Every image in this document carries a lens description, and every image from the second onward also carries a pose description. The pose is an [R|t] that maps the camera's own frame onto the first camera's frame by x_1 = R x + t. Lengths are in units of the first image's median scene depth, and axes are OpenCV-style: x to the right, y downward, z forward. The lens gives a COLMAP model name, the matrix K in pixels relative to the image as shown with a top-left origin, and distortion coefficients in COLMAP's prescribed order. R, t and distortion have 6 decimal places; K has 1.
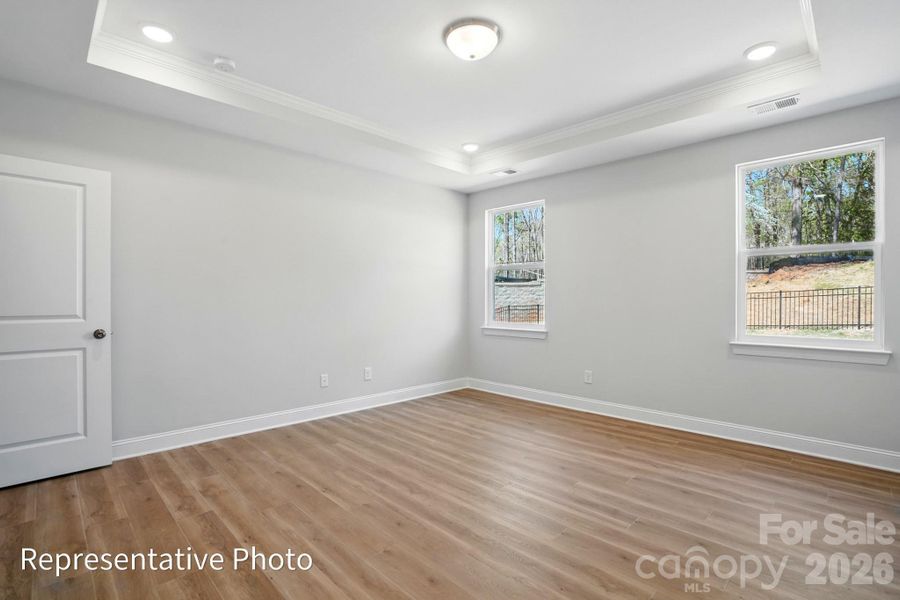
lens RADIAL K [[420.9, 0, 455.4], [0, 420.9, 300.2], [0, 0, 1]] dist [-0.027326, 0.027392]
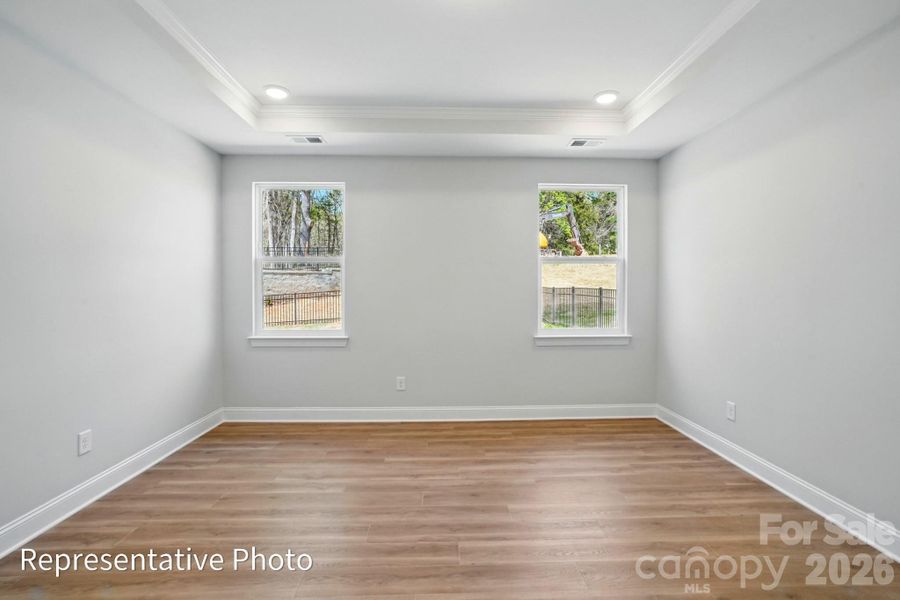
lens RADIAL K [[420.9, 0, 455.4], [0, 420.9, 300.2], [0, 0, 1]] dist [-0.027326, 0.027392]
pose [[0.699987, -0.020488, 0.713862, -0.272434], [0.005095, 0.999706, 0.023696, -0.024330], [-0.714138, -0.012950, 0.699886, 0.281985]]
